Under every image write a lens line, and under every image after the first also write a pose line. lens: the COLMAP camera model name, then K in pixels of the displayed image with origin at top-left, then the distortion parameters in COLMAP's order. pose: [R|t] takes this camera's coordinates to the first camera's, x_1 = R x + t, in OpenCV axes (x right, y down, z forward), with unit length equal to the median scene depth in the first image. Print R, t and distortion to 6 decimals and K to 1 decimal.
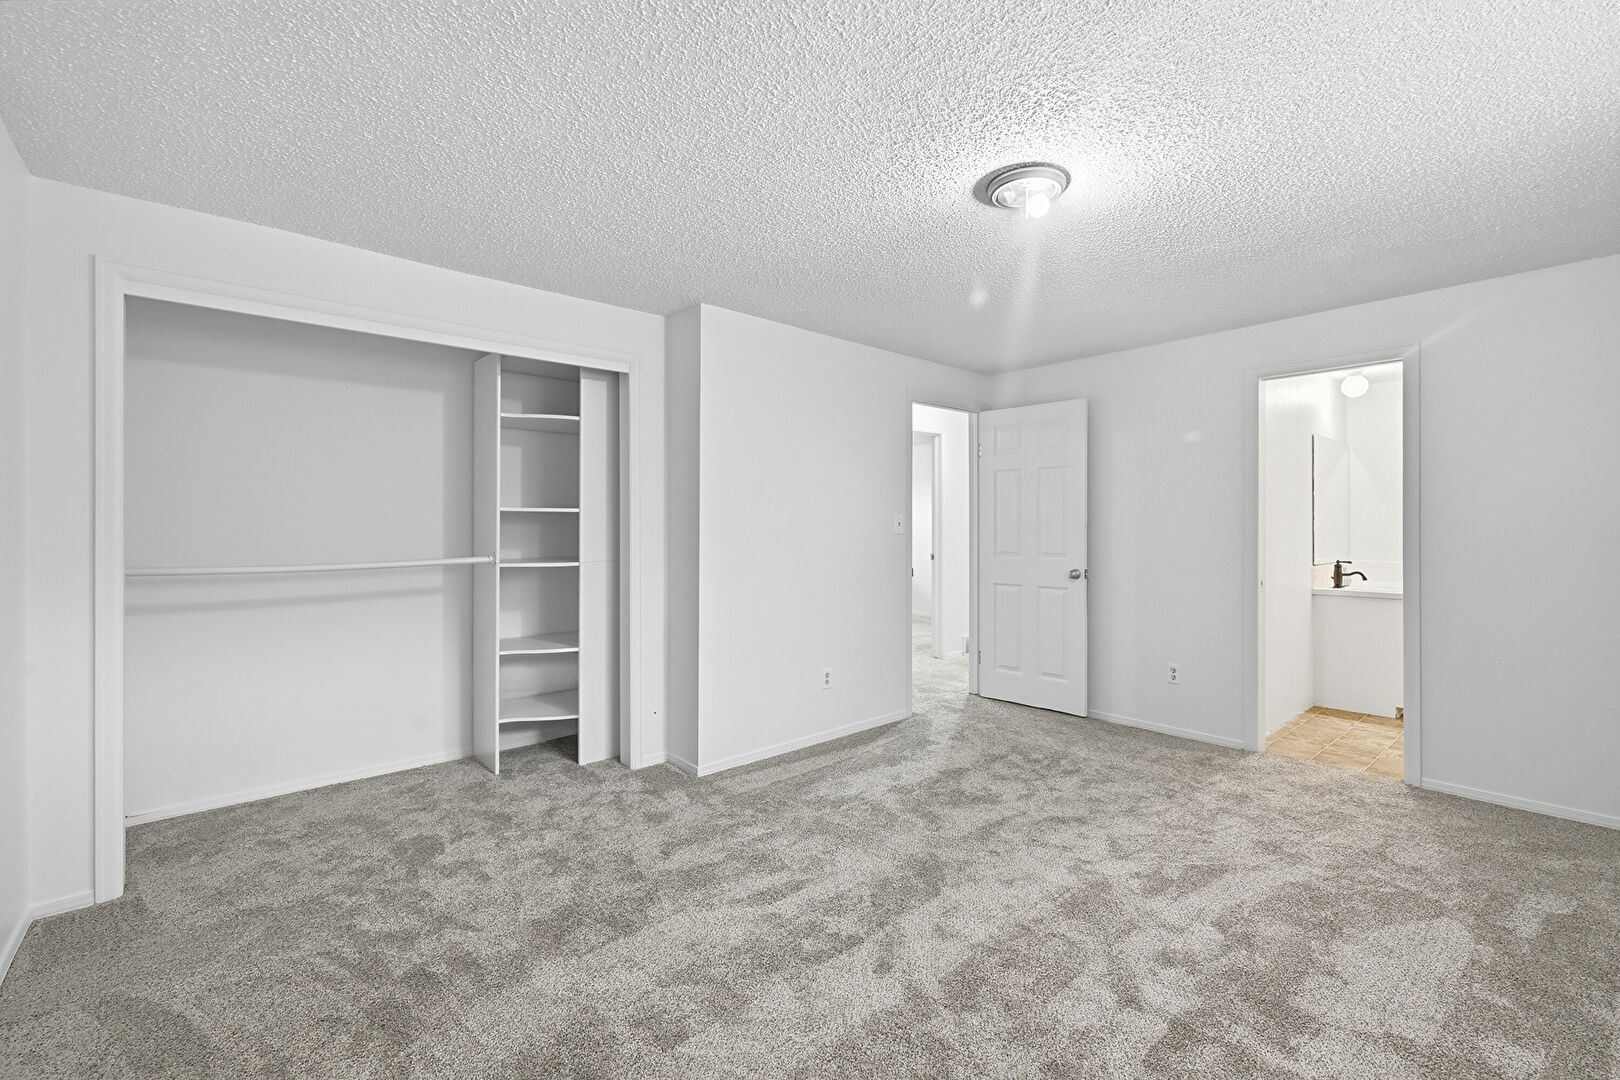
lens RADIAL K [[688.5, 0, 811.4], [0, 688.5, 524.3], [0, 0, 1]] dist [0.004251, 0.000607]
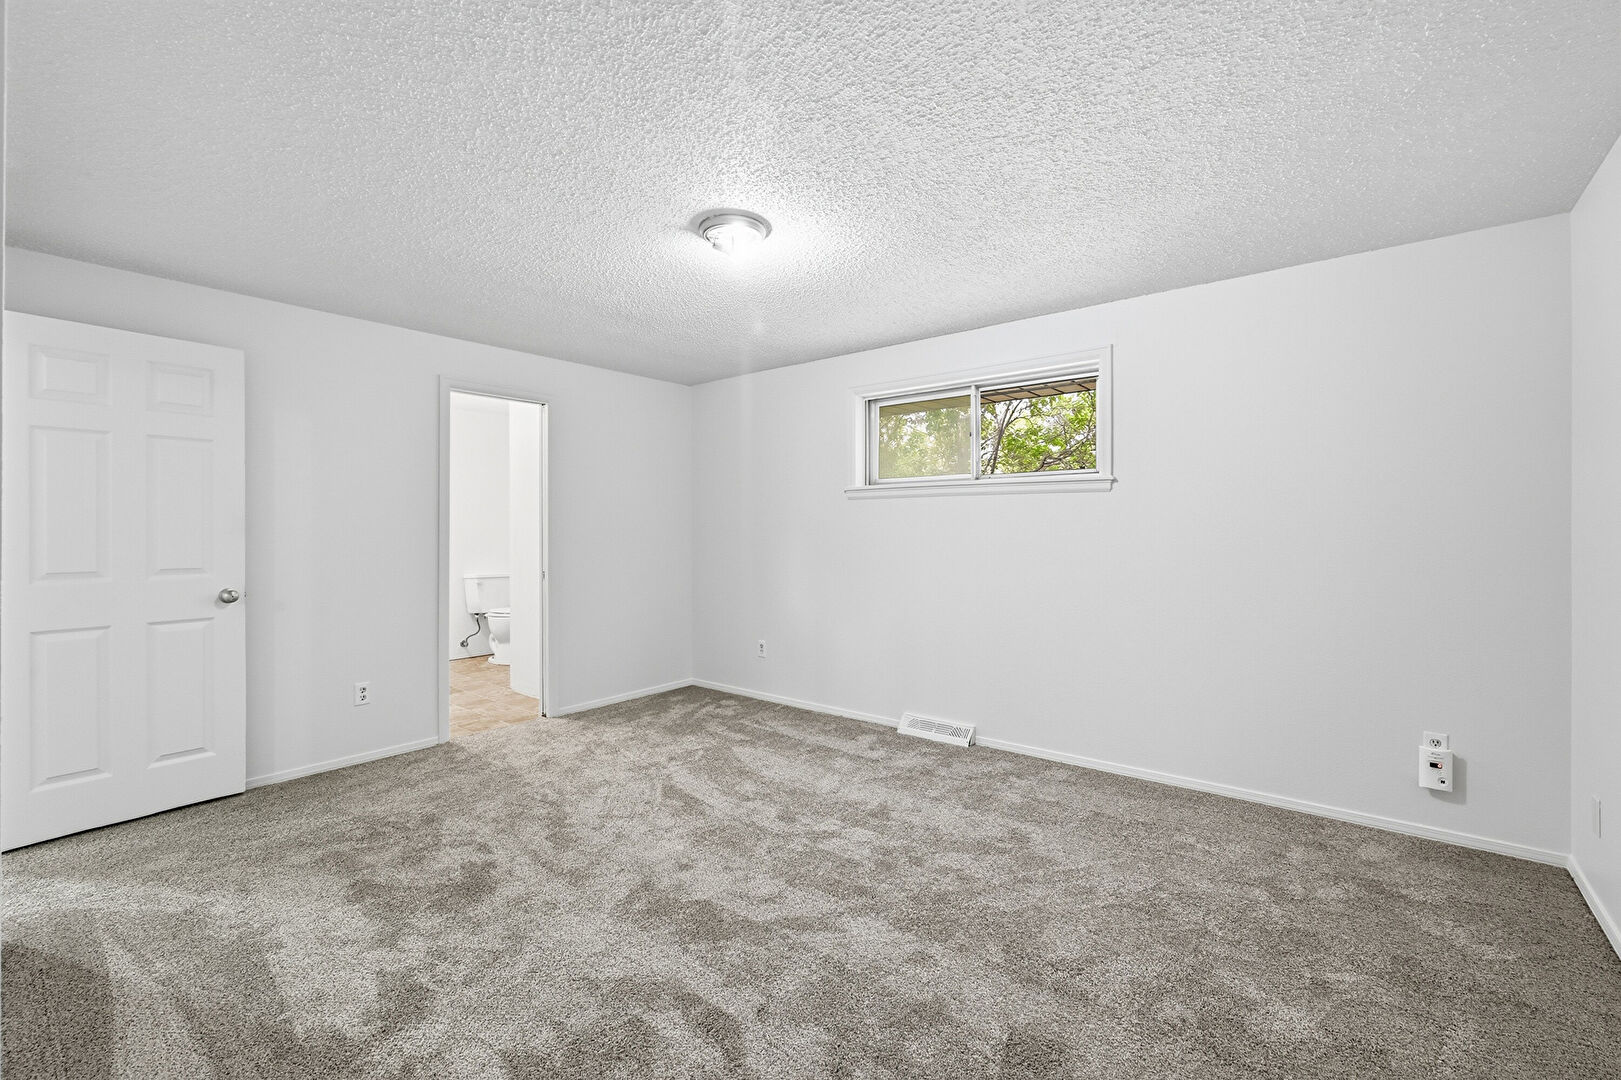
lens RADIAL K [[689.0, 0, 820.8], [0, 689.0, 536.8], [0, 0, 1]] dist [0.004251, 0.000607]
pose [[-0.189681, -0.008084, 0.981813, -0.428274], [-0.008614, 0.999941, 0.006569, 0.000892], [-0.981808, -0.007212, -0.189739, 0.537267]]
